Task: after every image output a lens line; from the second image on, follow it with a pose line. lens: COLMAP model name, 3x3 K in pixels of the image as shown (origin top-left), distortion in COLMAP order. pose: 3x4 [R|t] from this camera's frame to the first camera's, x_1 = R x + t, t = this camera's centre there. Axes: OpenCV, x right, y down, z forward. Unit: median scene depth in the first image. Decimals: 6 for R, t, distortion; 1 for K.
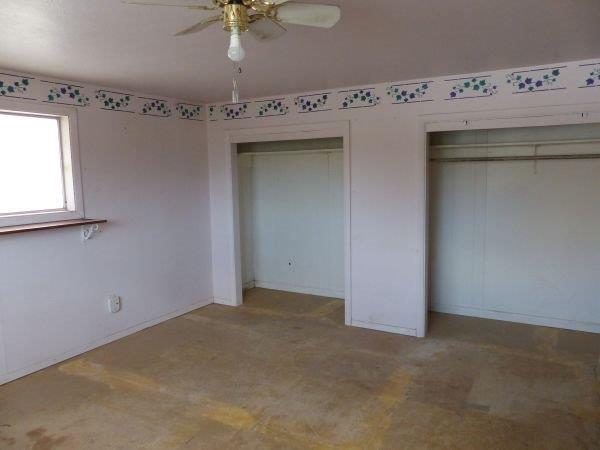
lens RADIAL K [[464.2, 0, 300.0], [0, 464.2, 225.0], [0, 0, 1]] dist [0.002775, -0.000506]
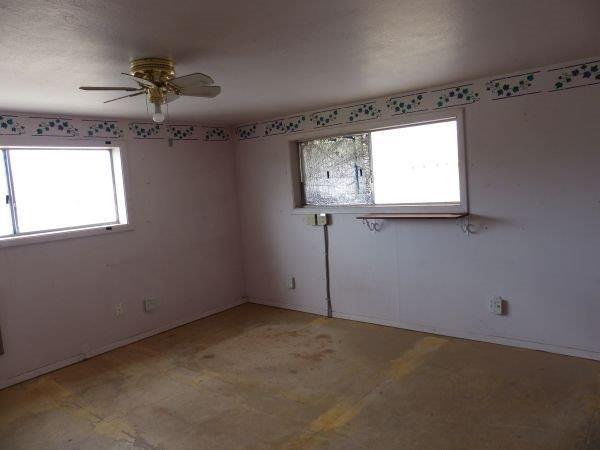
lens RADIAL K [[438.4, 0, 300.0], [0, 438.4, 225.0], [0, 0, 1]] dist [-0.001075, 0.000296]
pose [[-0.147469, 0.107392, -0.983219, 0.609839], [-0.057579, 0.991470, 0.116929, -0.086975], [0.987389, 0.073856, -0.140028, 0.843246]]
